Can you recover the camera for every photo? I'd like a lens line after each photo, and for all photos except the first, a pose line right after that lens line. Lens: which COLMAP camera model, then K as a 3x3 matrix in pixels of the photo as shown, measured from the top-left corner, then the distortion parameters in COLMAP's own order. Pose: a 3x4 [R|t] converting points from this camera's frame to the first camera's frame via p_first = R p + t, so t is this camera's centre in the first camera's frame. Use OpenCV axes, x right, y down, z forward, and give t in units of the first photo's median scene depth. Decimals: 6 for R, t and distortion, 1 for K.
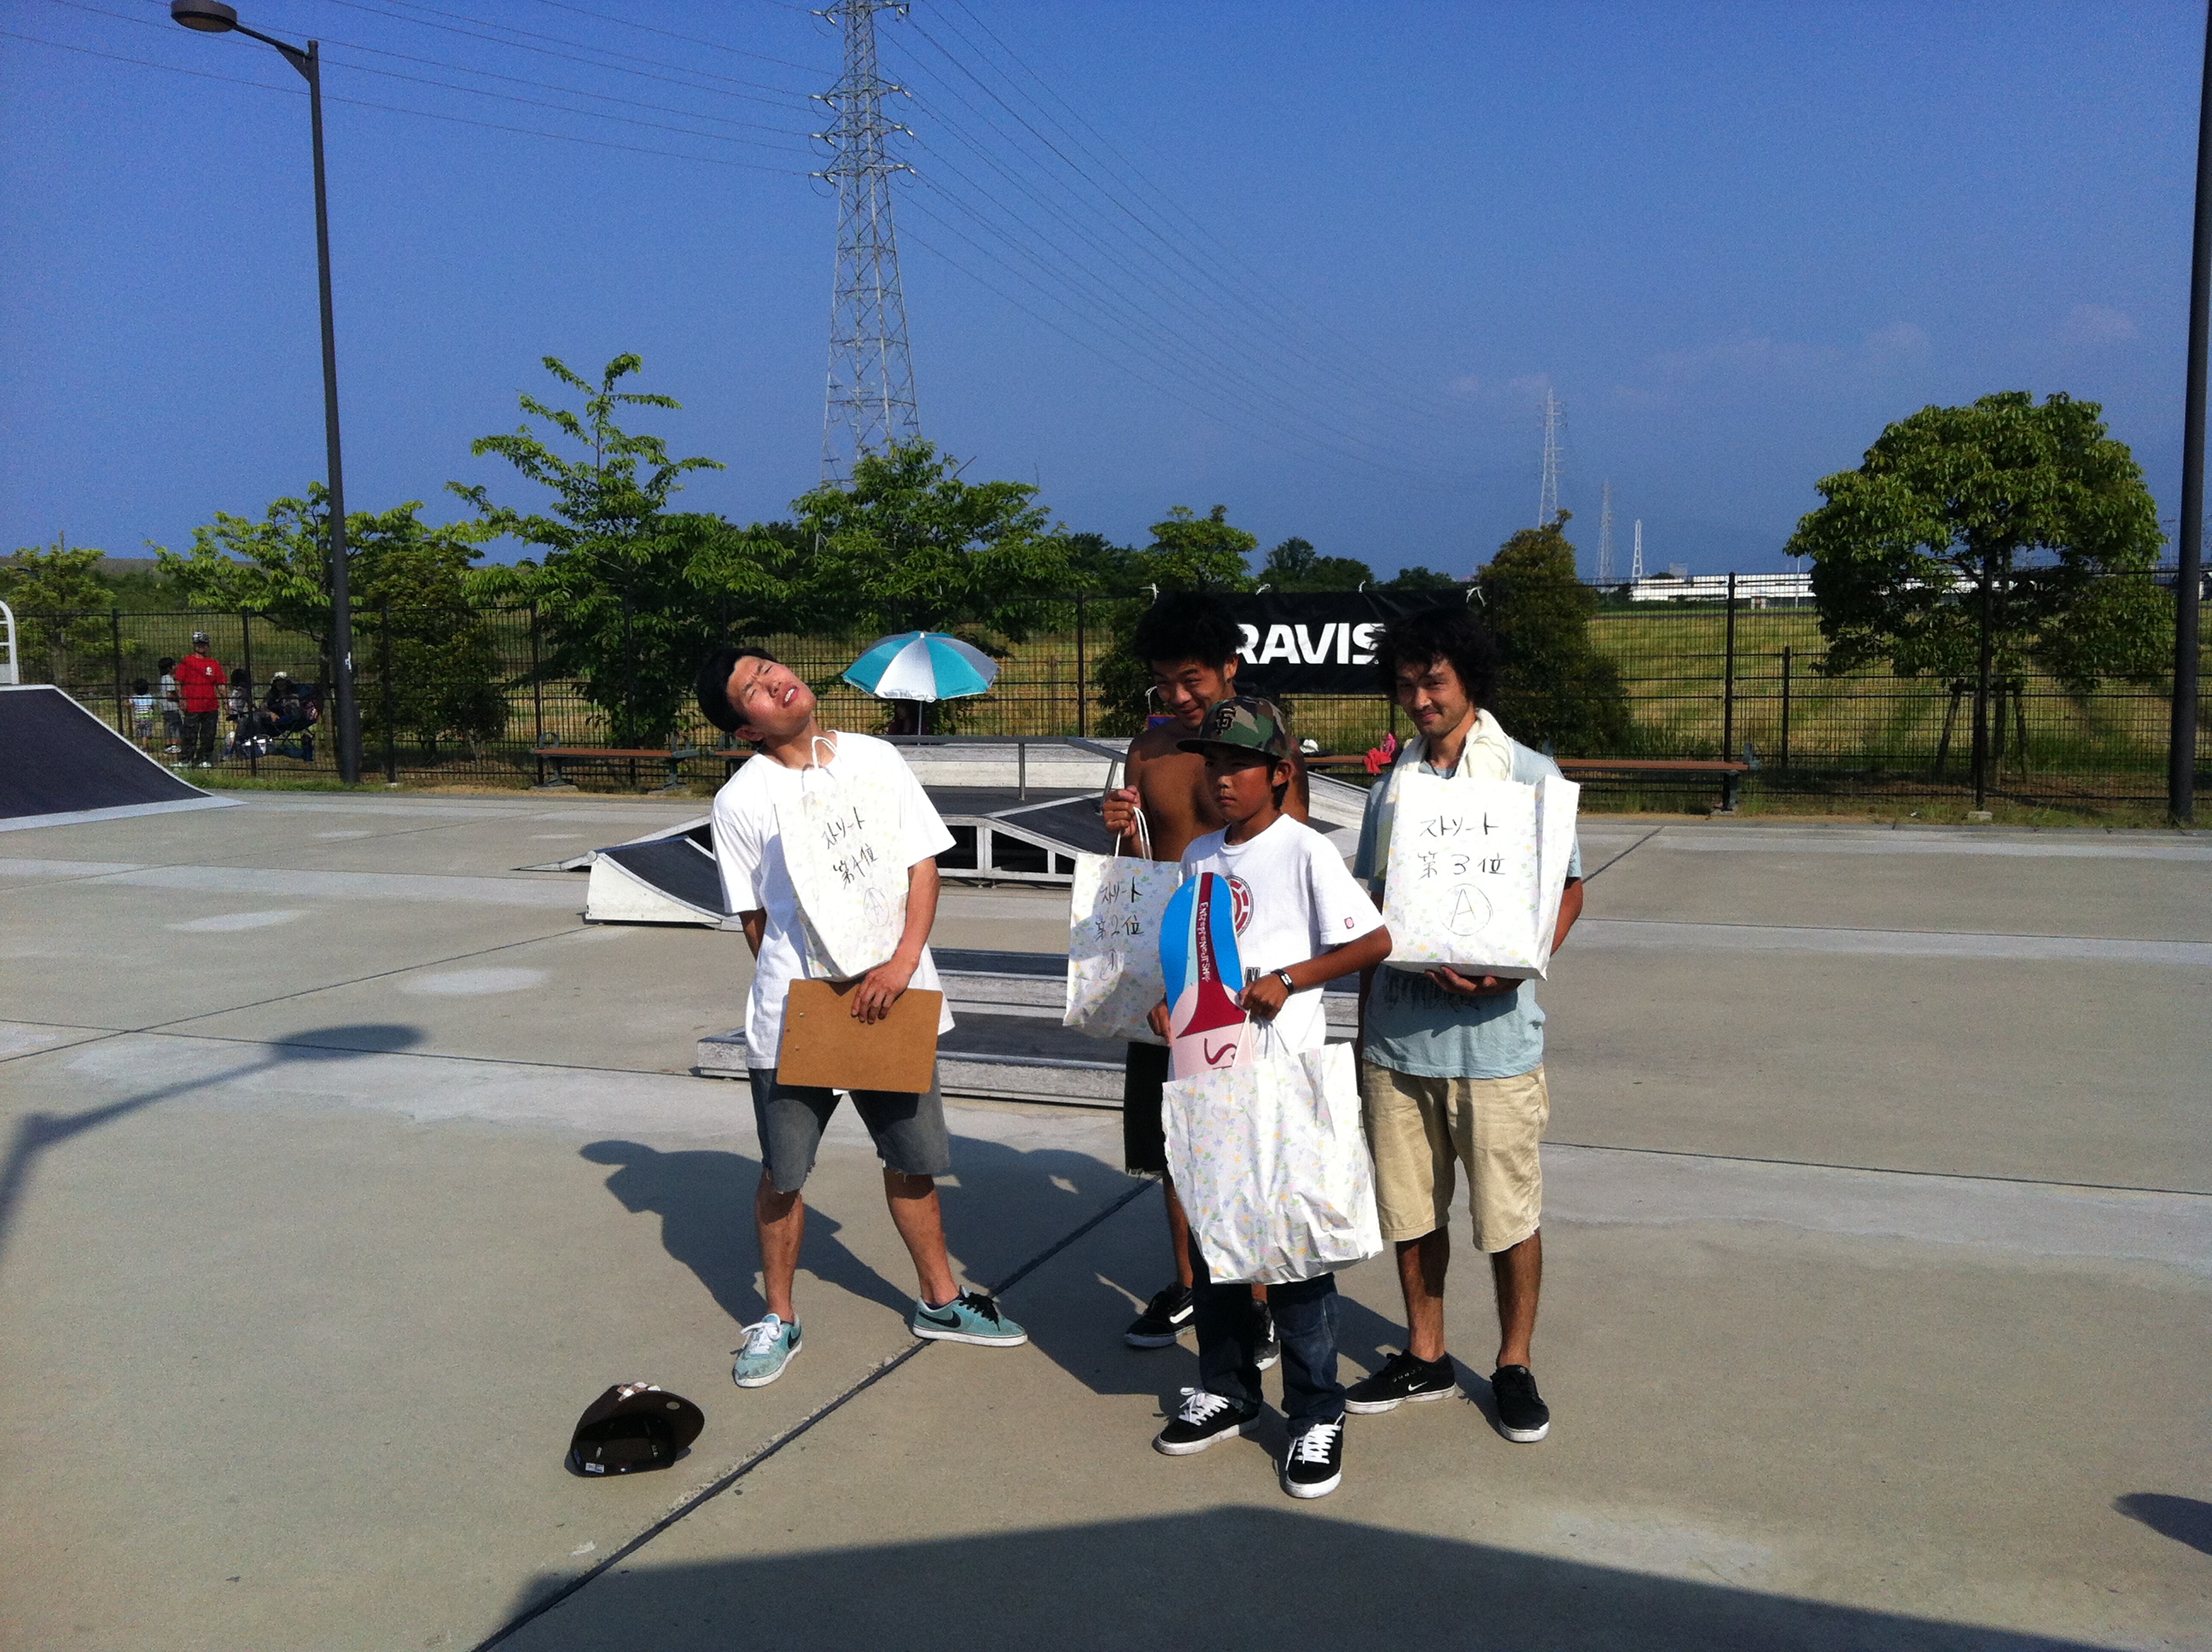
lens RADIAL K [[1992.2, 0, 1106.0], [0, 1992.2, 826.0], [0, 0, 1]] dist [0.045154, -0.003159]
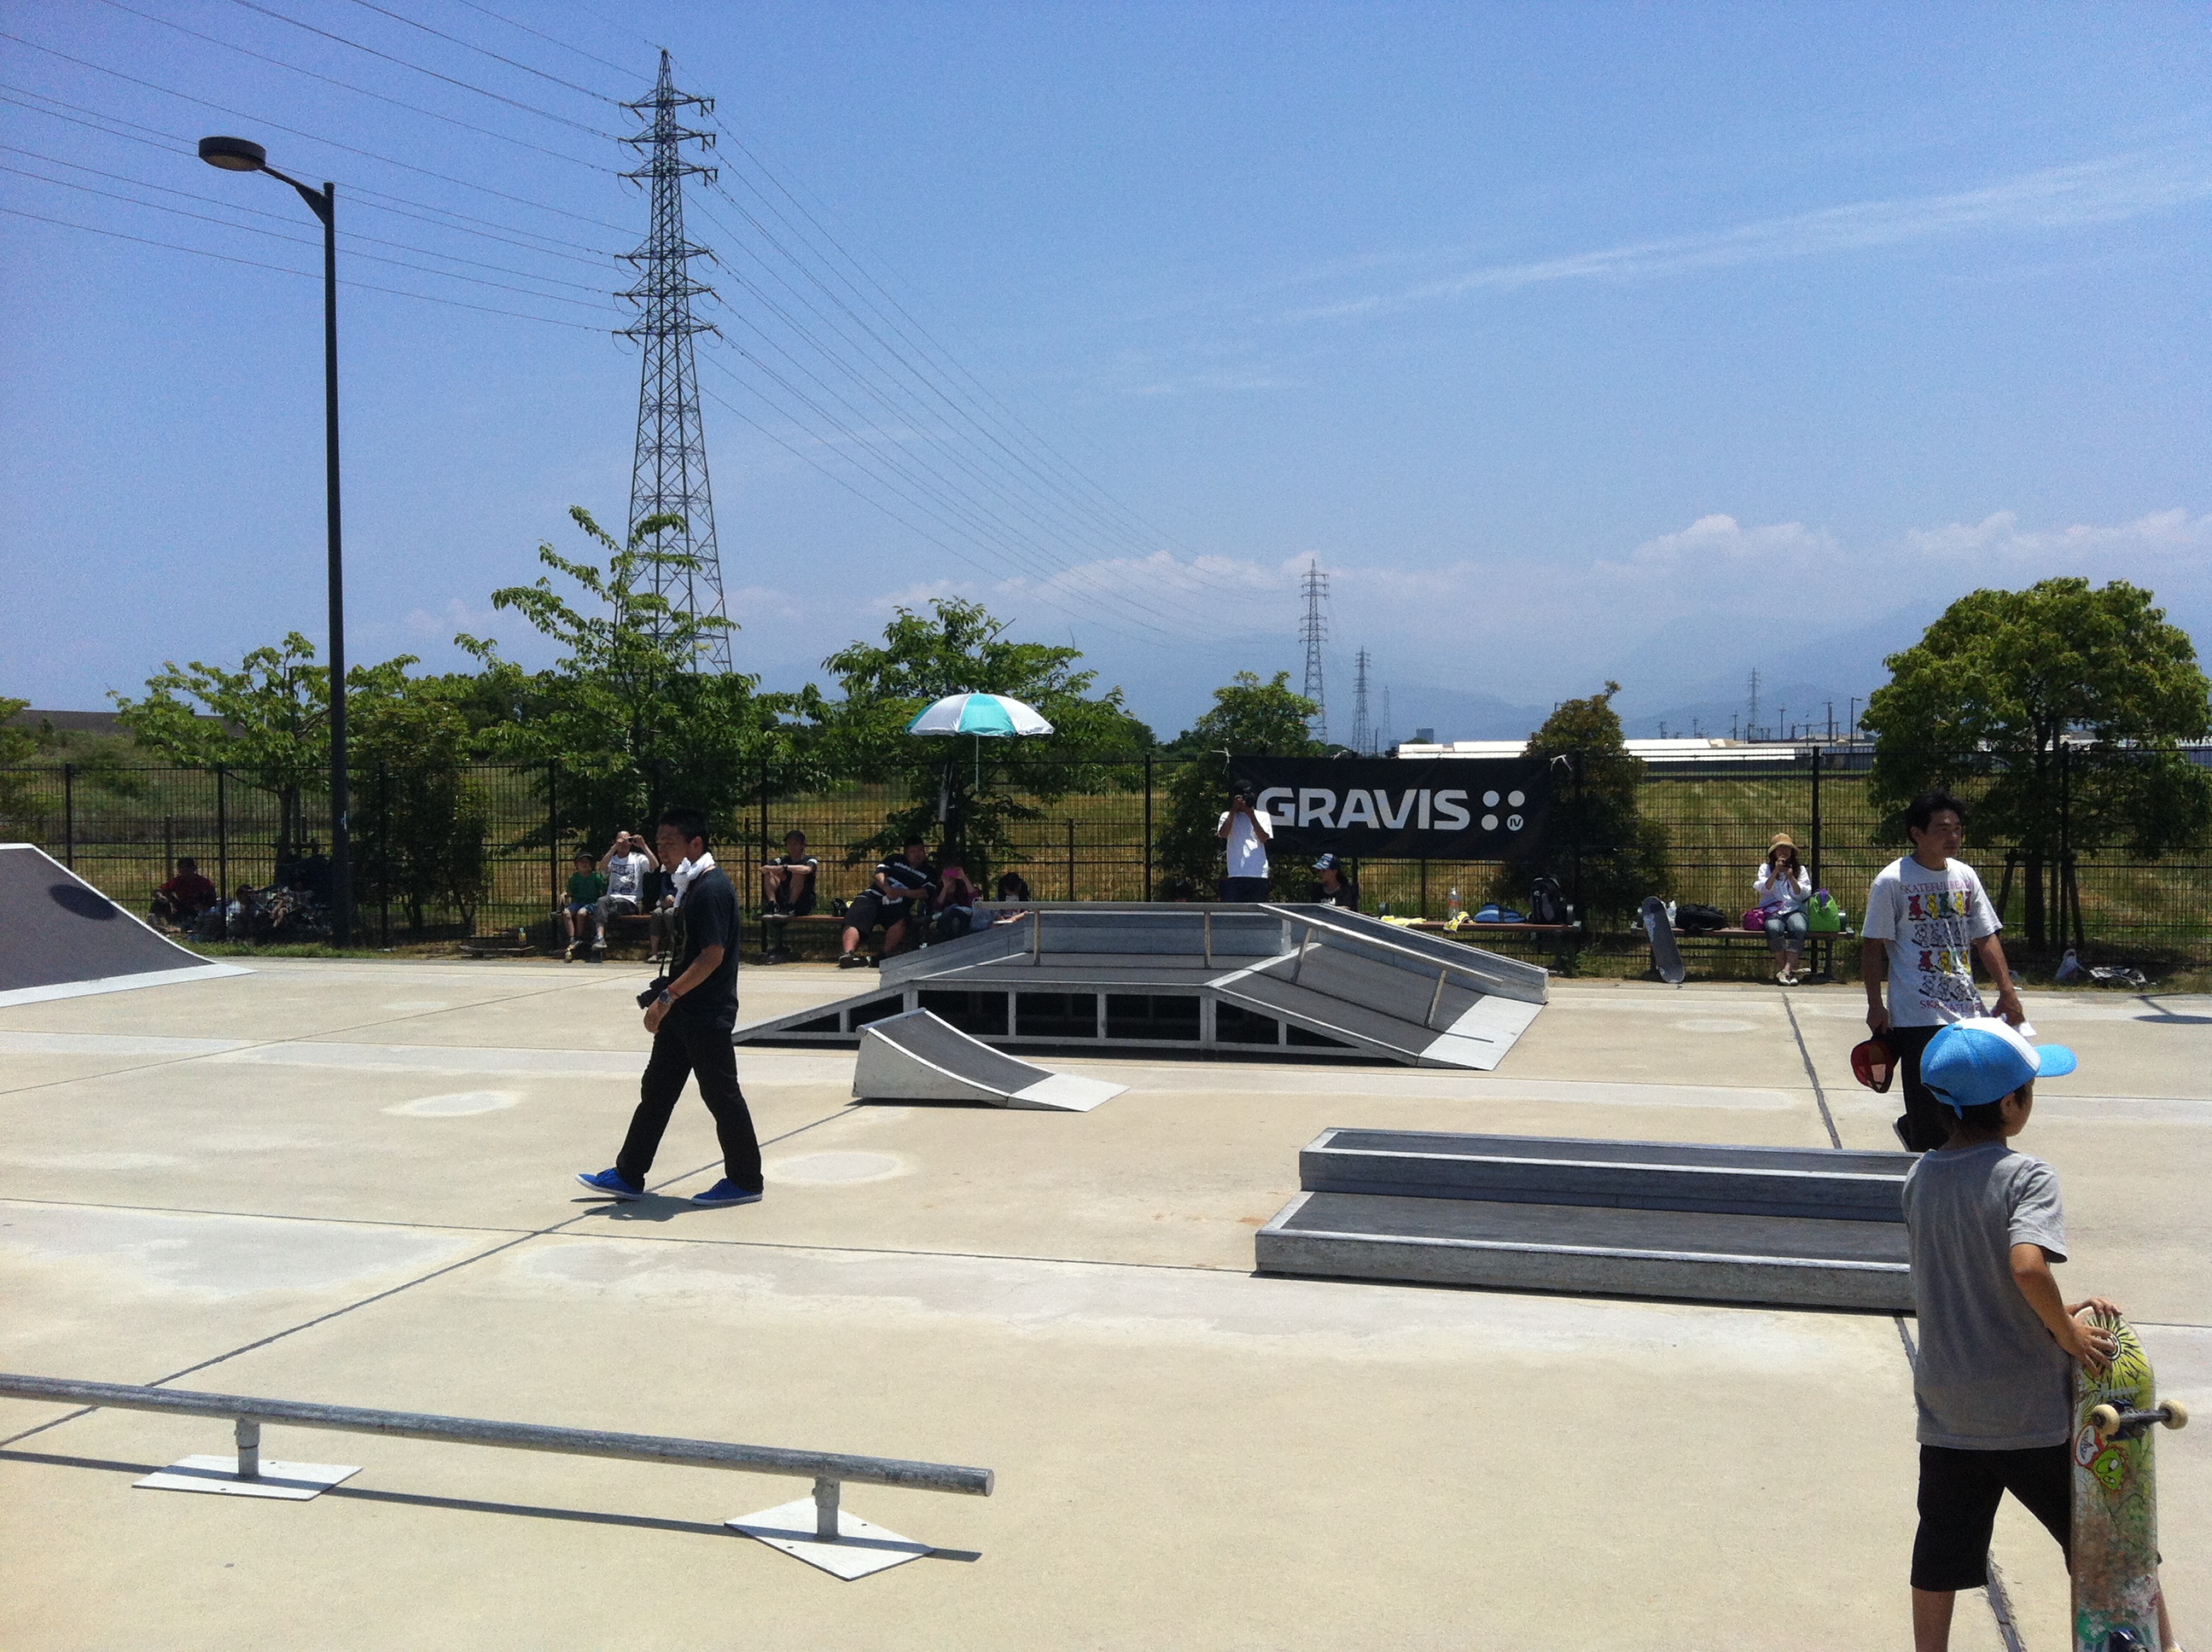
lens RADIAL K [[1992.2, 0, 1106.0], [0, 1992.2, 826.0], [0, 0, 1]] dist [0.045154, -0.003159]
pose [[0.993225, 0.006714, 0.116009, -0.153189], [0.002450, 0.996898, -0.078672, -0.004347], [-0.116177, 0.078423, 0.990128, 0.025794]]
